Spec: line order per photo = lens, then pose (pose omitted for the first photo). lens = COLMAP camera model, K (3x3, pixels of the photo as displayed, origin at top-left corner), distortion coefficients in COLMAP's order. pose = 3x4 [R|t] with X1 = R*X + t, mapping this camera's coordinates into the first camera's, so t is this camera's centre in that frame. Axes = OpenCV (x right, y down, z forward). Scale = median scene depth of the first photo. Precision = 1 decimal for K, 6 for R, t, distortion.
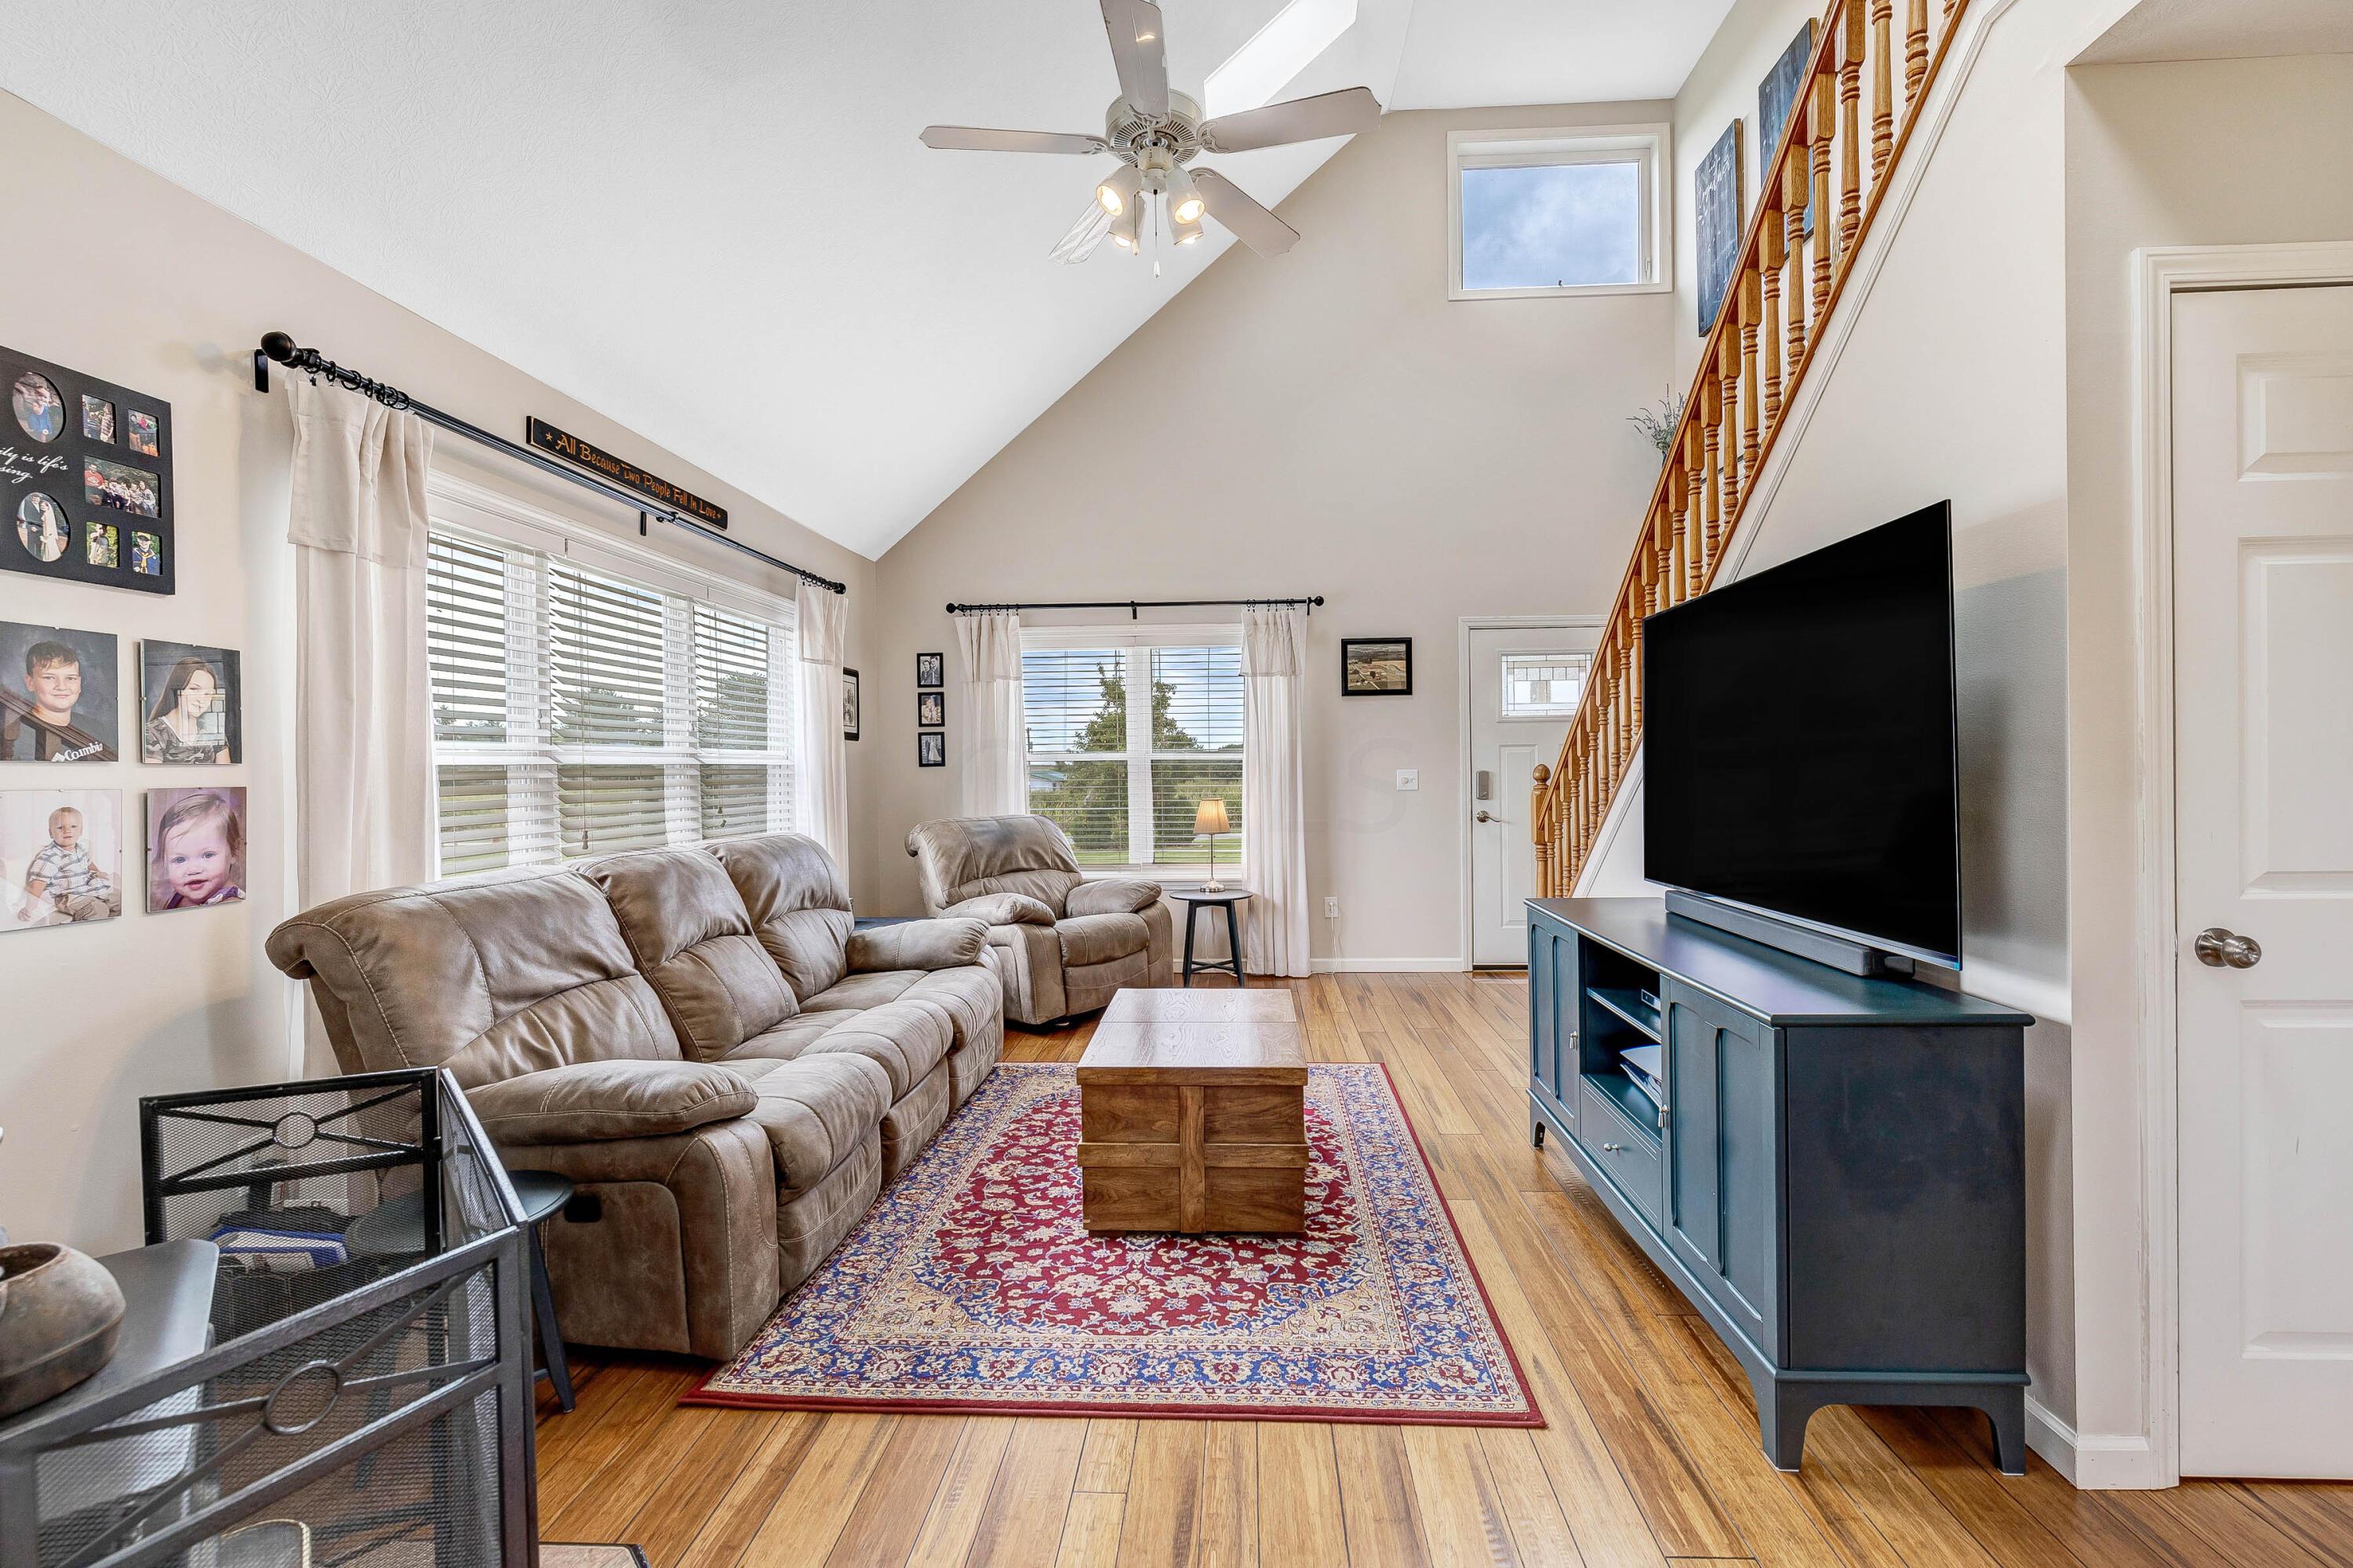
lens RADIAL K [[1043.8, 0, 1188.9], [0, 1043.8, 764.5], [0, 0, 1]] dist [0.000141, 0.000020]
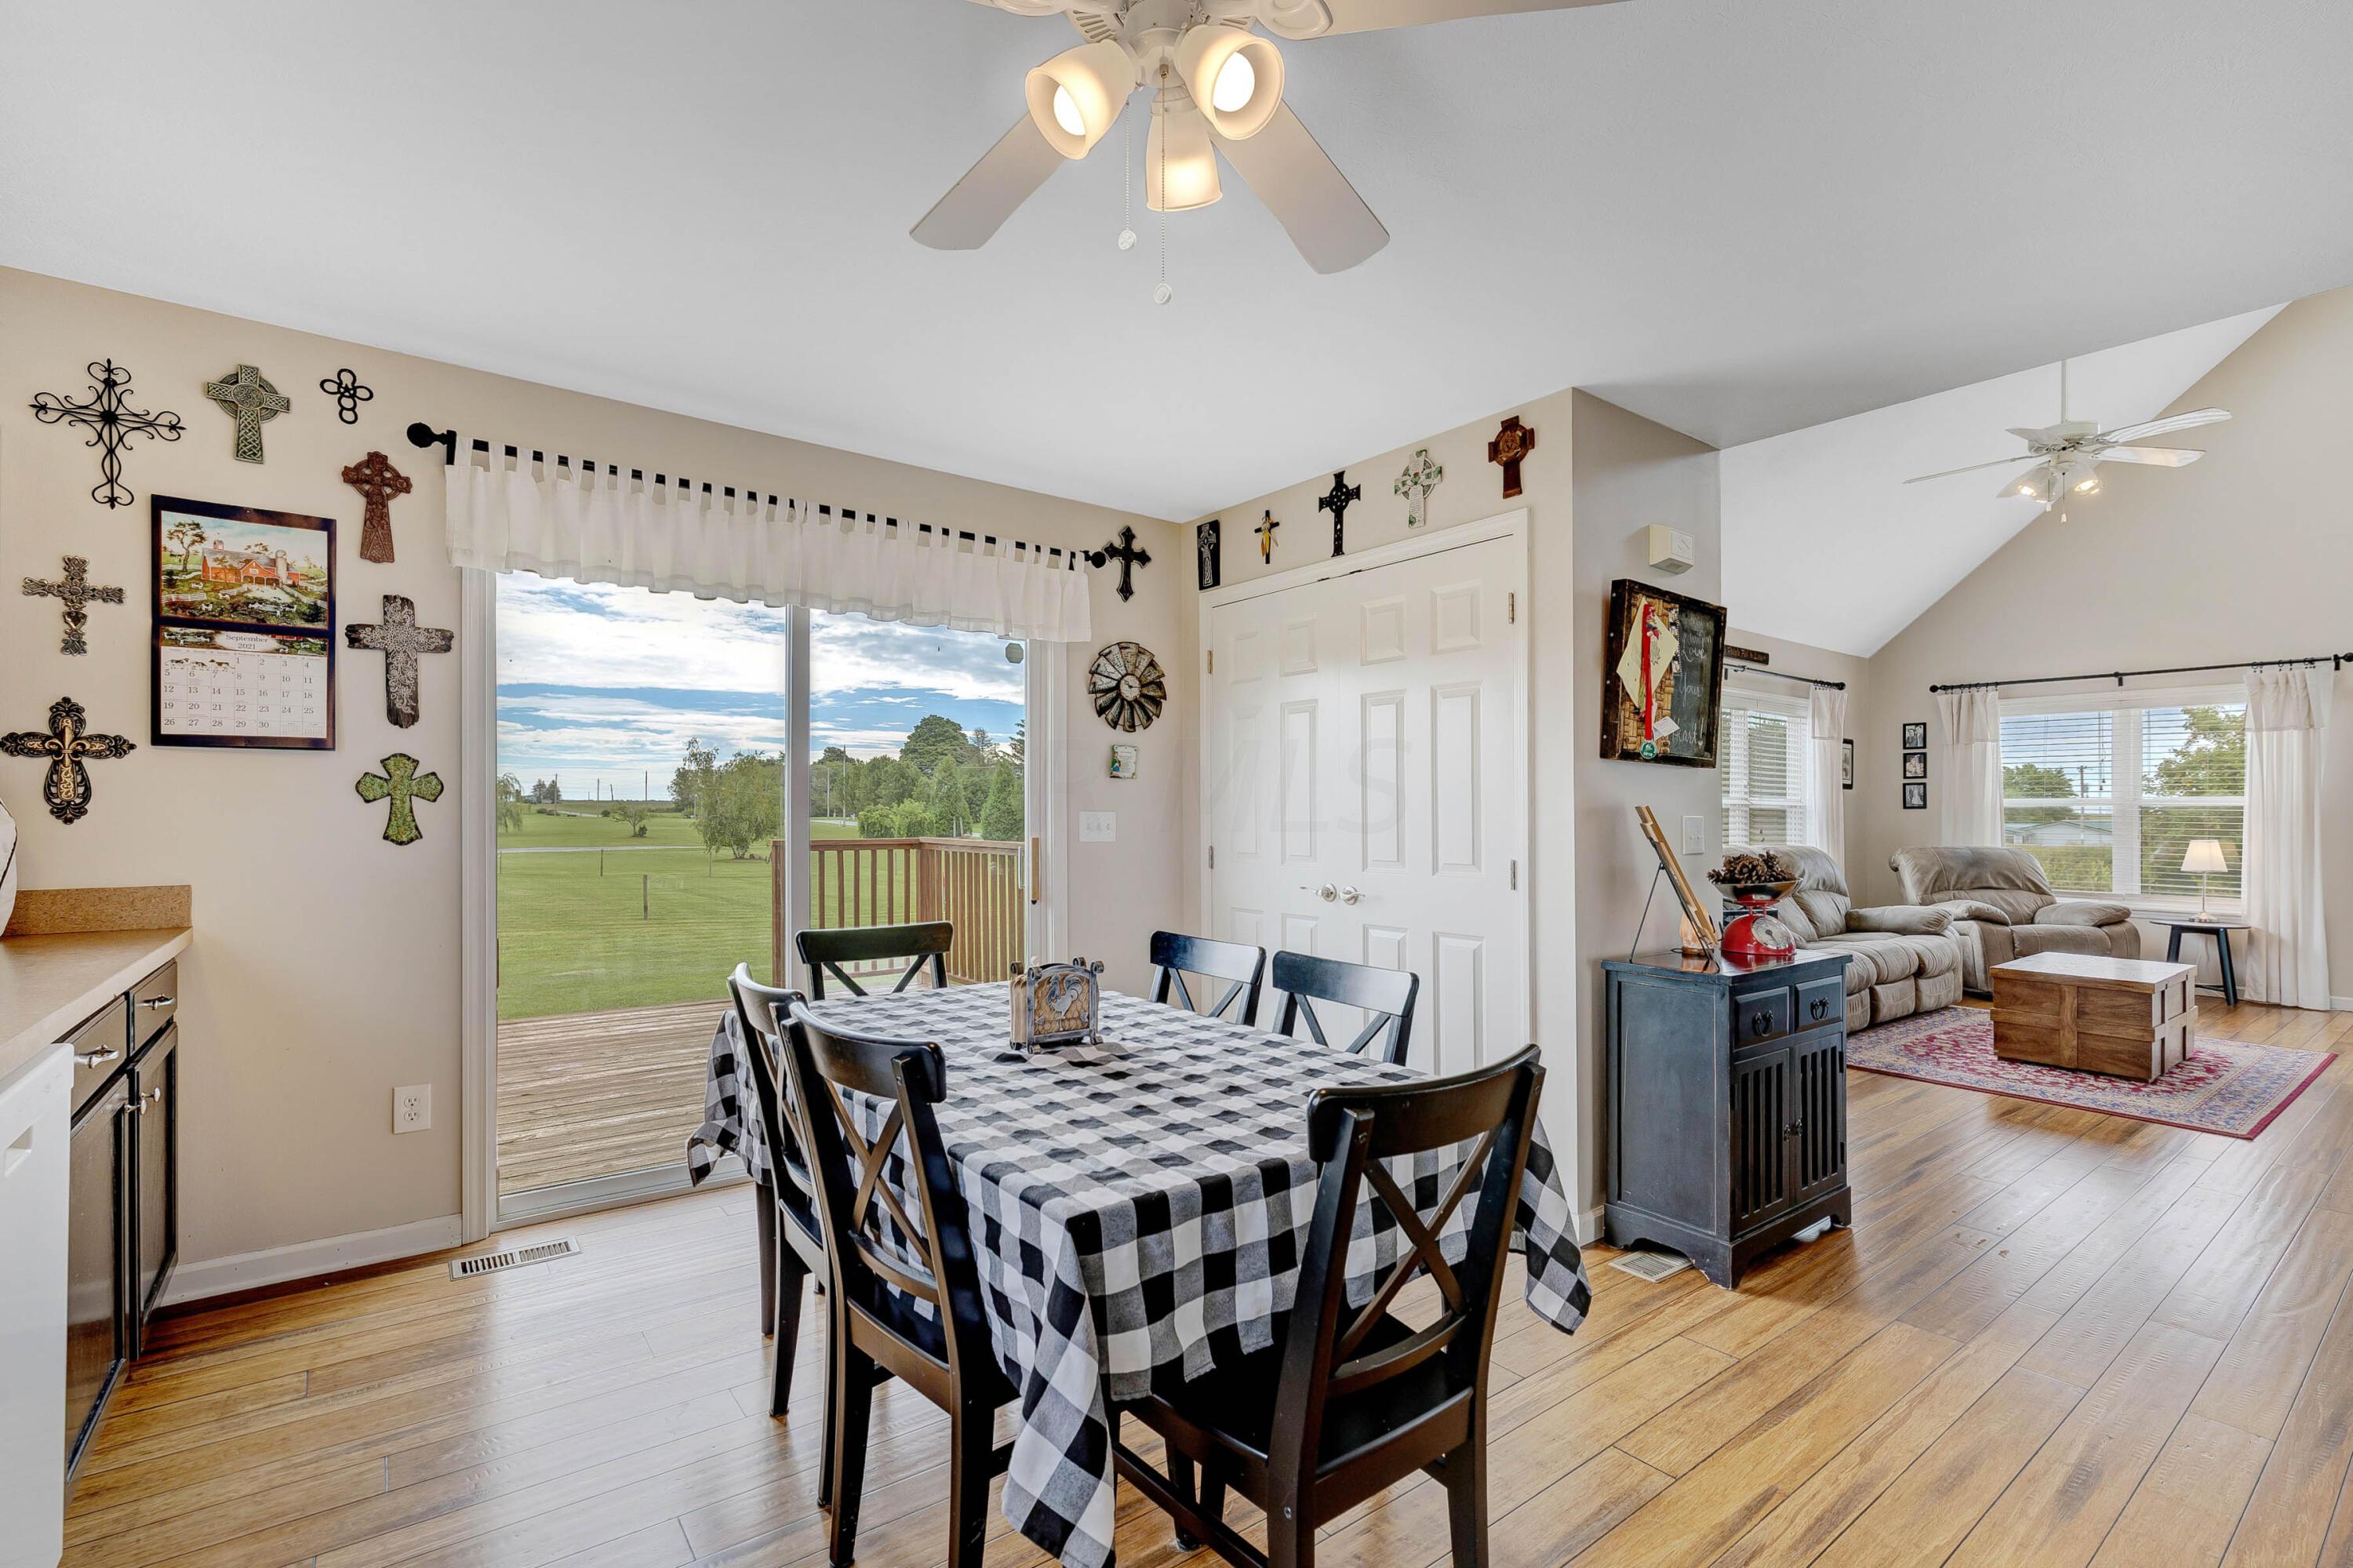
lens RADIAL K [[1048.2, 0, 1182.9], [0, 1048.2, 805.7], [0, 0, 1]] dist [-0.000707, 0.000067]
pose [[0.648873, 0.013531, -0.760777, 0.180973], [-0.014099, 0.999884, 0.005759, 0.003903], [0.760766, 0.006989, 0.648988, -0.633699]]
